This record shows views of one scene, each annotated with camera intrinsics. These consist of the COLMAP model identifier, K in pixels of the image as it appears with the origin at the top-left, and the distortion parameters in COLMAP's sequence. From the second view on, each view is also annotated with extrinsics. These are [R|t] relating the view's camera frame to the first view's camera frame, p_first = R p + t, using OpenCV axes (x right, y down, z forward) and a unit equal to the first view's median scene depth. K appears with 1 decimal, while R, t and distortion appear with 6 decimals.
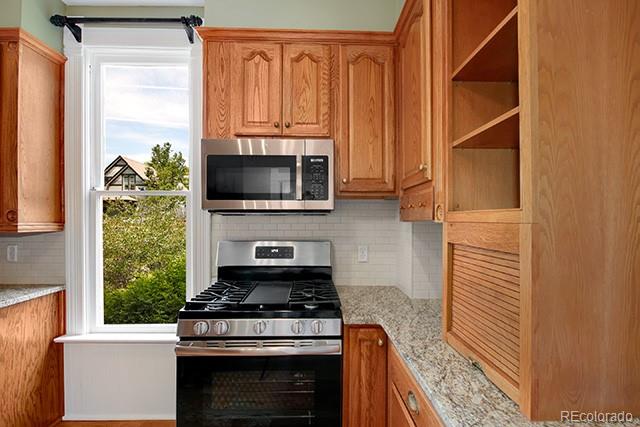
lens RADIAL K [[291.2, 0, 321.0], [0, 291.2, 219.2], [0, 0, 1]] dist [-0.002284, -0.008021]
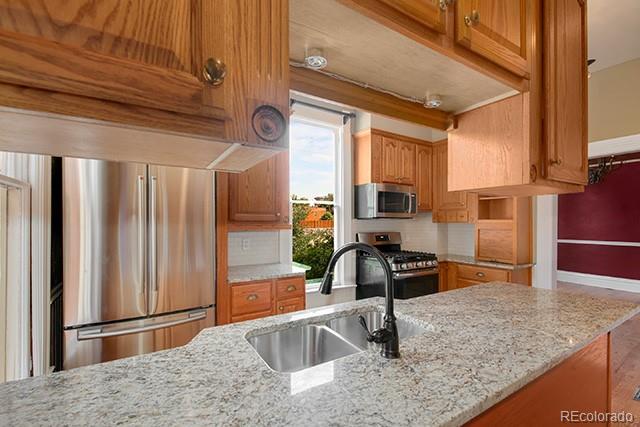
lens RADIAL K [[291.2, 0, 321.0], [0, 291.2, 219.2], [0, 0, 1]] dist [-0.002284, -0.008021]
pose [[0.865849, 0.000995, 0.500304, -1.671360], [-0.000427, 0.999999, -0.001251, -0.009841], [-0.500305, 0.000870, 0.865849, -0.579657]]
